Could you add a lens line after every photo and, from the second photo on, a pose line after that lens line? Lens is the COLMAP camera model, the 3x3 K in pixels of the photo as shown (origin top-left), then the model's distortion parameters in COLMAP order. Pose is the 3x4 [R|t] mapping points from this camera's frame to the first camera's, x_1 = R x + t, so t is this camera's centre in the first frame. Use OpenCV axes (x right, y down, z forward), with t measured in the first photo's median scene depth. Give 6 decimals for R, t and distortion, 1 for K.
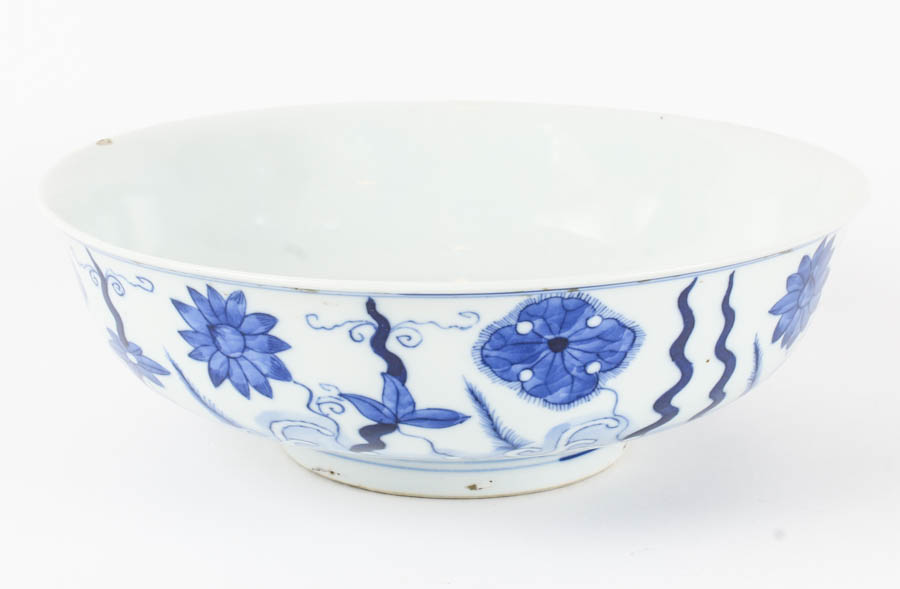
lens RADIAL K [[2194.6, 0, 453.8], [0, 2194.6, 293.0], [0, 0, 1]] dist [-0.051853, 0.000000]
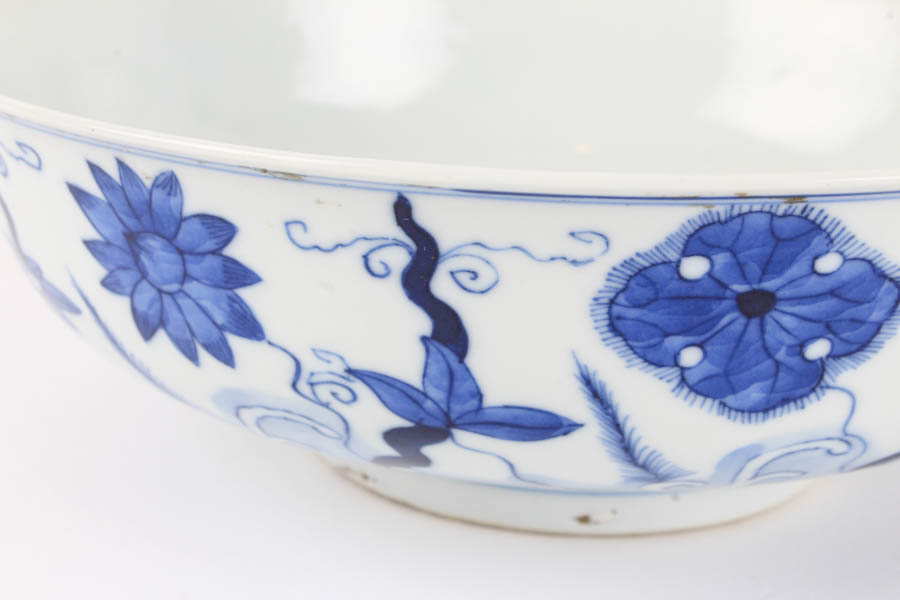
lens RADIAL K [[1758.1, 0, 447.6], [0, 1758.1, 300.2], [0, 0, 1]] dist [0.004145, 0.000000]
pose [[0.995157, 0.055716, -0.080982, 0.007818], [-0.052365, 0.997705, 0.042932, 0.008419], [0.083188, -0.038483, 0.995791, 0.563365]]
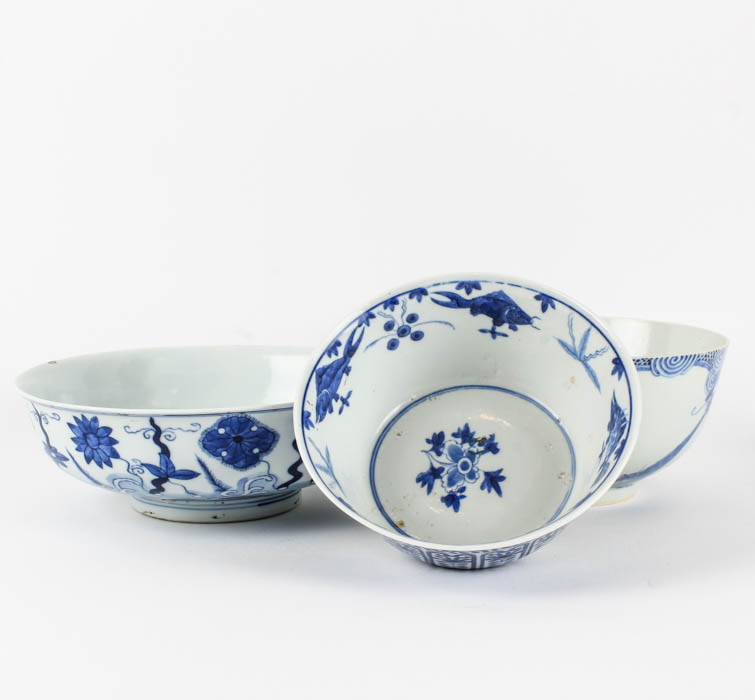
lens RADIAL K [[1491.7, 0, 375.7], [0, 1491.7, 329.1], [0, 0, 1]] dist [-0.062094, 0.000000]
pose [[0.999936, -0.009952, -0.005324, 0.192601], [0.009146, 0.990862, -0.134571, 0.115204], [0.006614, 0.134514, 0.990890, -0.496538]]
